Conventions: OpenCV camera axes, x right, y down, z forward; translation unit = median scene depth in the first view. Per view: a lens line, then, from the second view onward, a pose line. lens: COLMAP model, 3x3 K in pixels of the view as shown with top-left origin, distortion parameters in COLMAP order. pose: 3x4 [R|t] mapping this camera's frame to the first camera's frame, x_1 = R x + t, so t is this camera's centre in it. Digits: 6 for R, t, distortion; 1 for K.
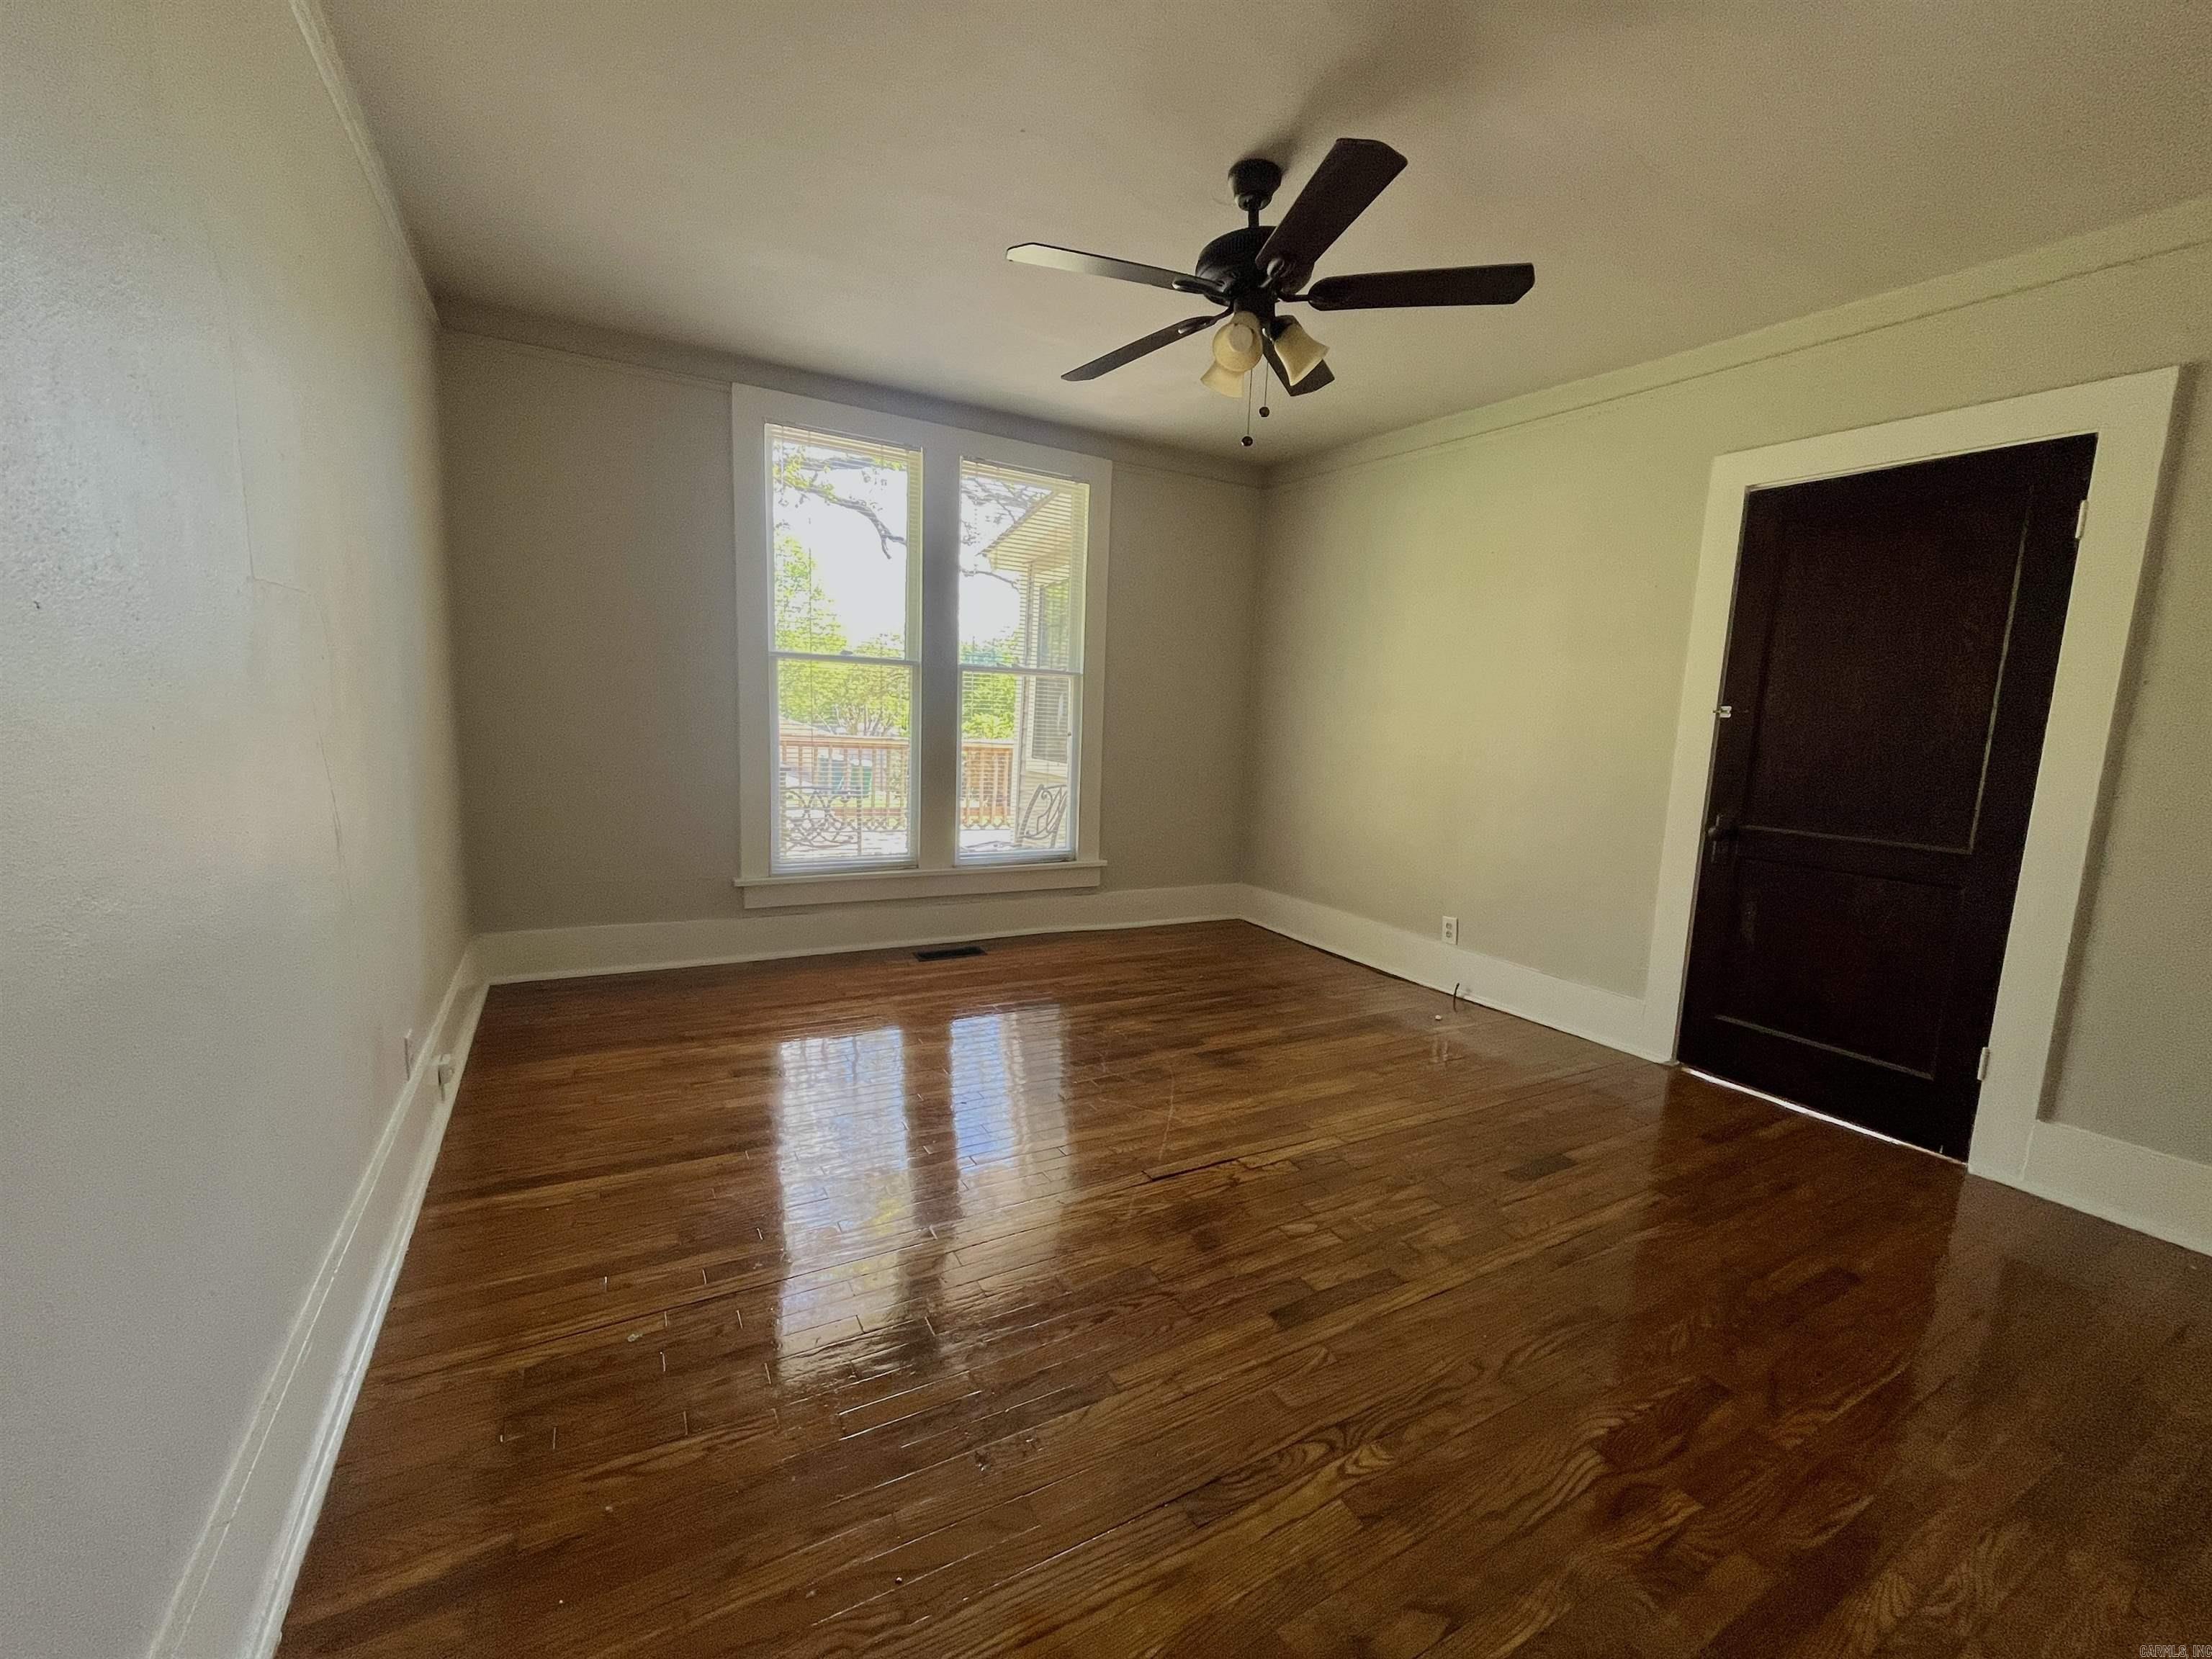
lens RADIAL K [[893.8, 0, 1097.5], [0, 893.8, 816.9], [0, 0, 1]] dist [-0.002983, -0.000056]
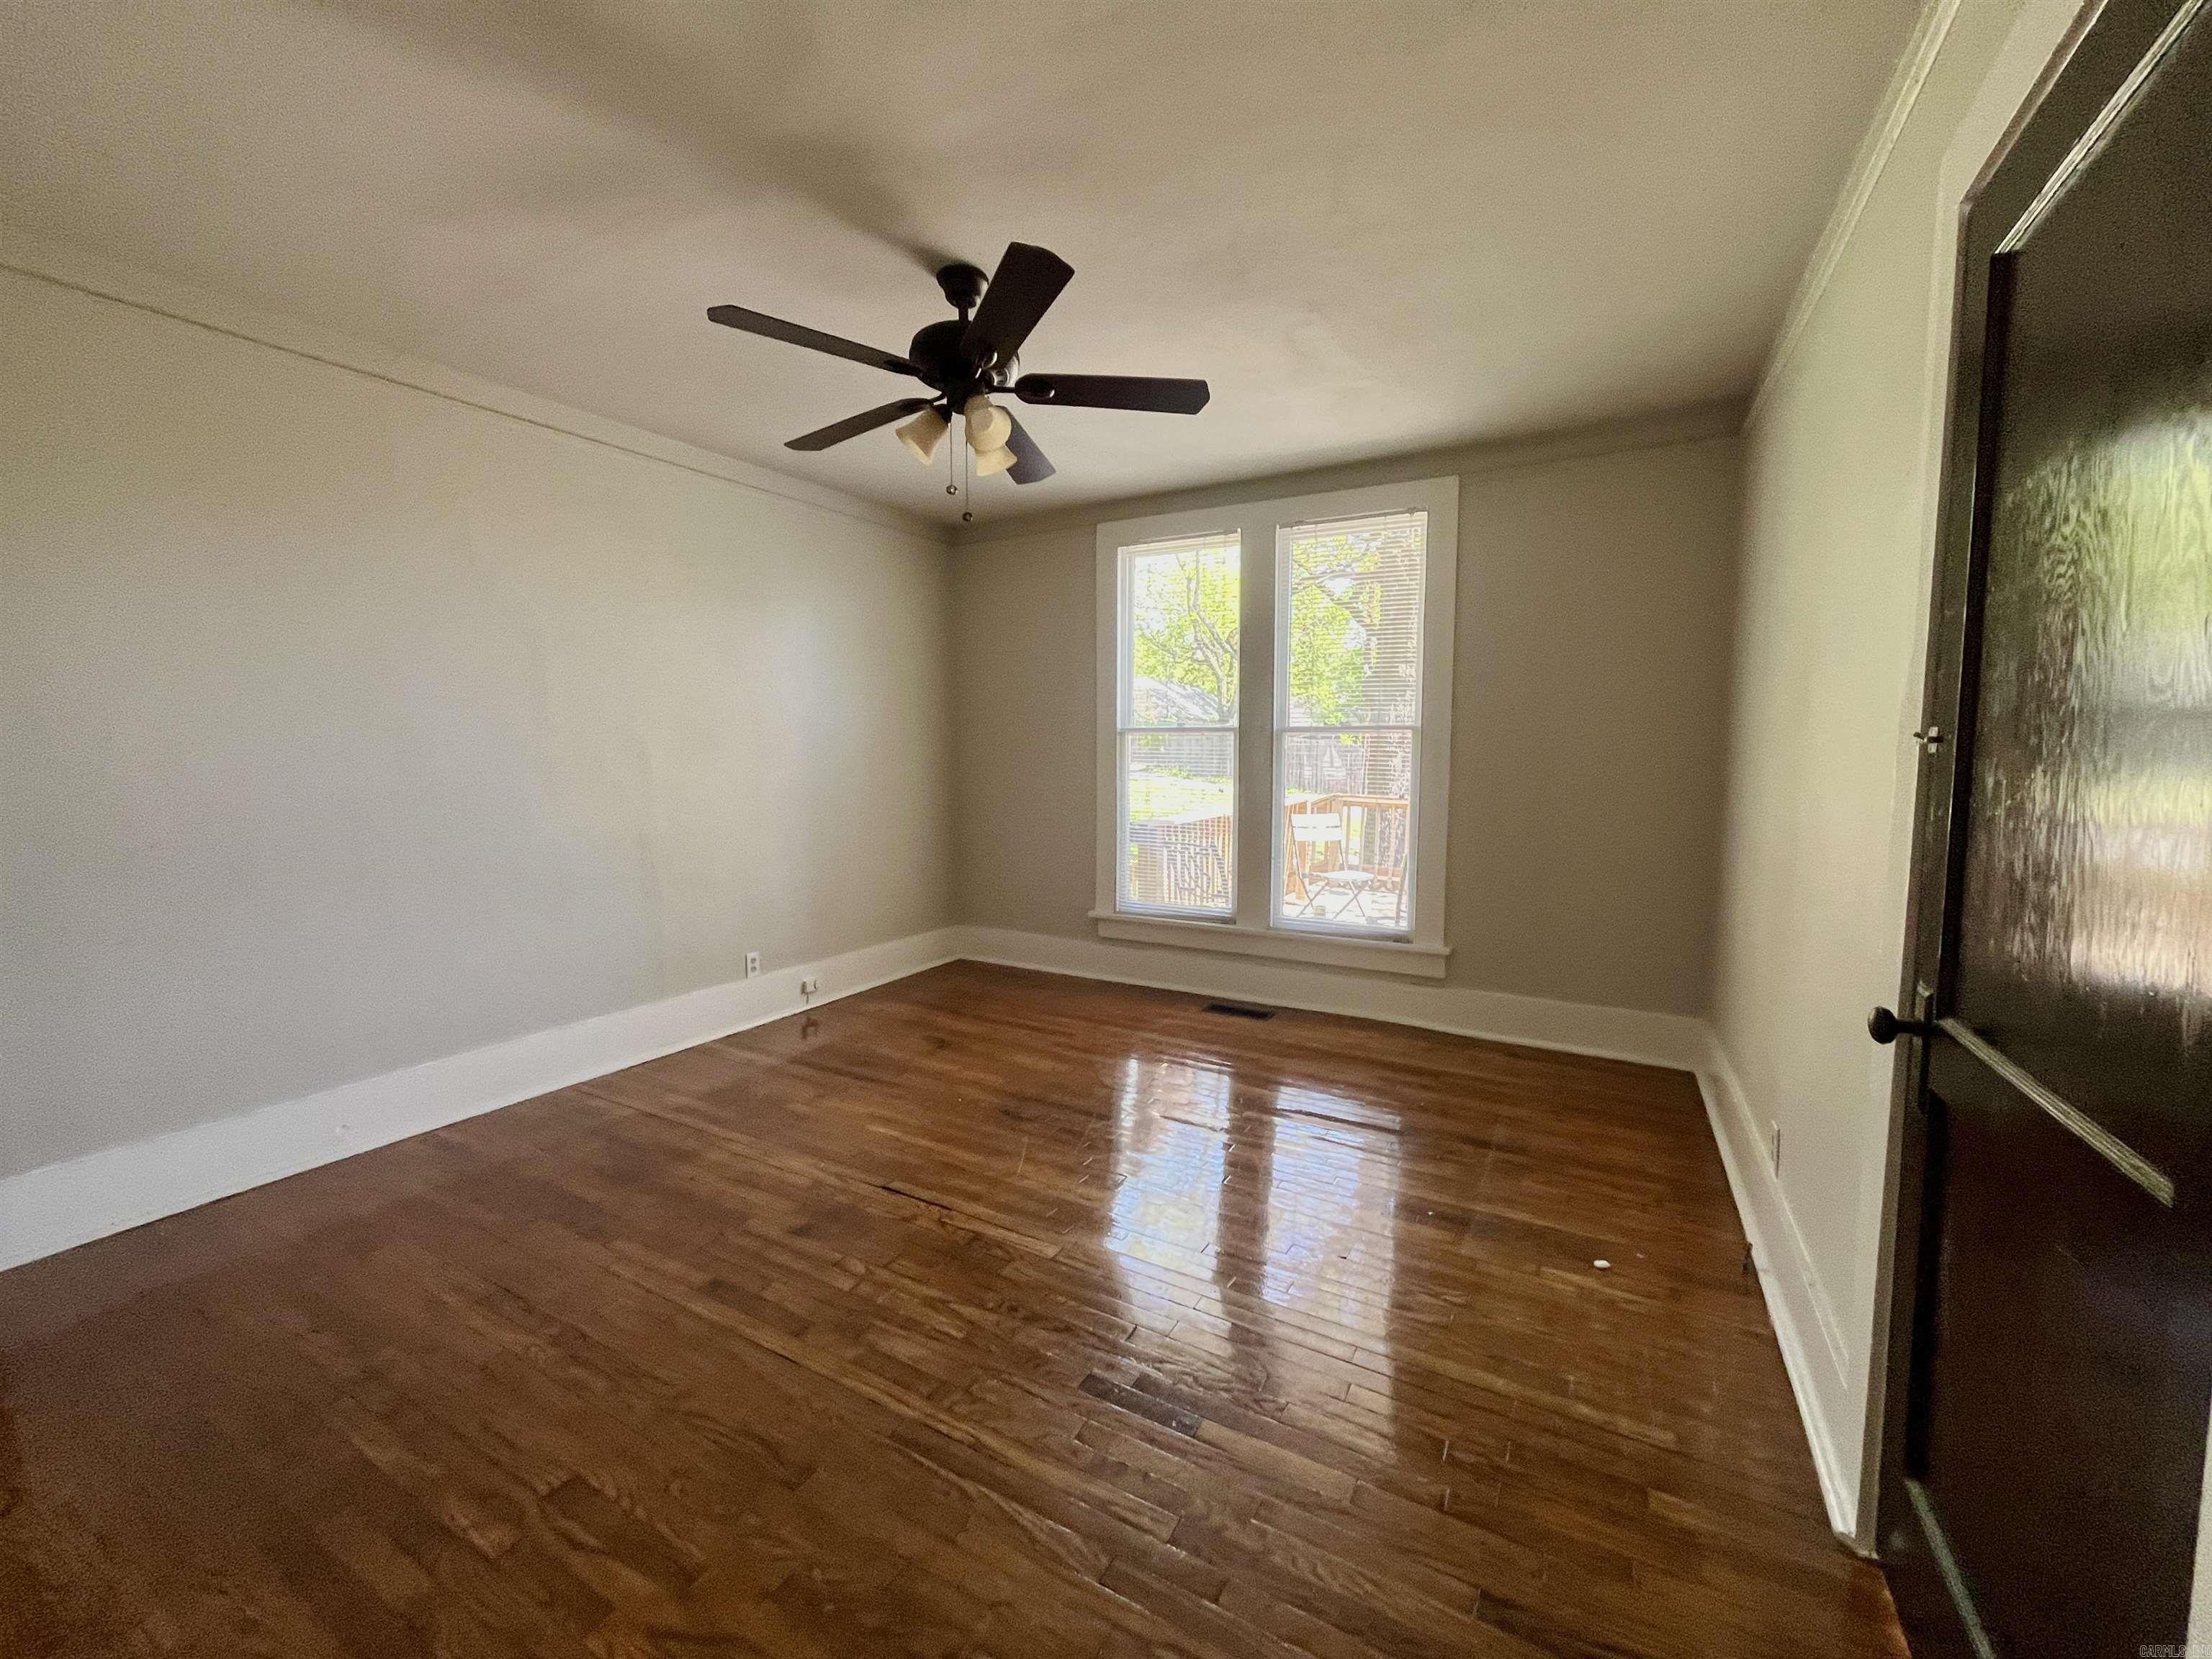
lens RADIAL K [[893.8, 0, 1112.0], [0, 893.8, 822.2], [0, 0, 1]] dist [-0.002983, -0.000056]
pose [[0.521751, 0.024964, -0.852733, 0.622239], [-0.083541, 0.996263, -0.021949, -0.026983], [0.848998, 0.082690, 0.521886, 0.333088]]
